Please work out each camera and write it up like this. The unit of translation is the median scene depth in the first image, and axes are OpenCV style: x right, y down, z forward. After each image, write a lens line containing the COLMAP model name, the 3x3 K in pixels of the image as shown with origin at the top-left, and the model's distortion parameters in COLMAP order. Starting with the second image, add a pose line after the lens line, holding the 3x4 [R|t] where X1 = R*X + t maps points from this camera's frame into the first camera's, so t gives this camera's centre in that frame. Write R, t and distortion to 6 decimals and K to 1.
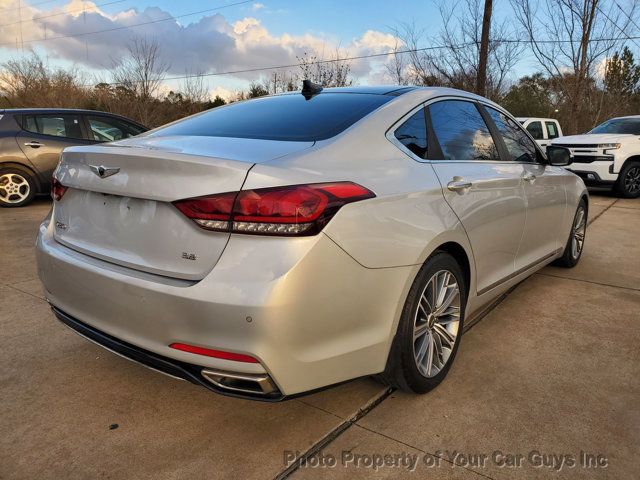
lens RADIAL K [[487.0, 0, 323.3], [0, 487.0, 228.4], [0, 0, 1]] dist [0.022298, -0.006275]
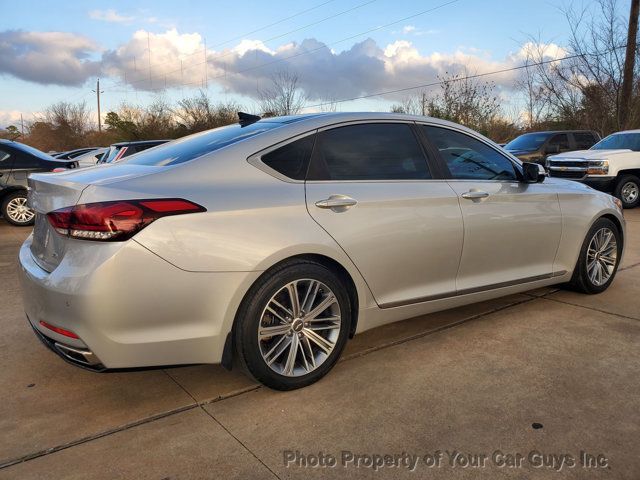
lens RADIAL K [[487.0, 0, 323.3], [0, 487.0, 228.4], [0, 0, 1]] dist [0.022298, -0.006275]
pose [[0.959709, 0.014866, -0.280601, 0.608800], [-0.026279, 0.998971, -0.036958, 0.010354], [0.279763, 0.042843, 0.959113, -0.053516]]
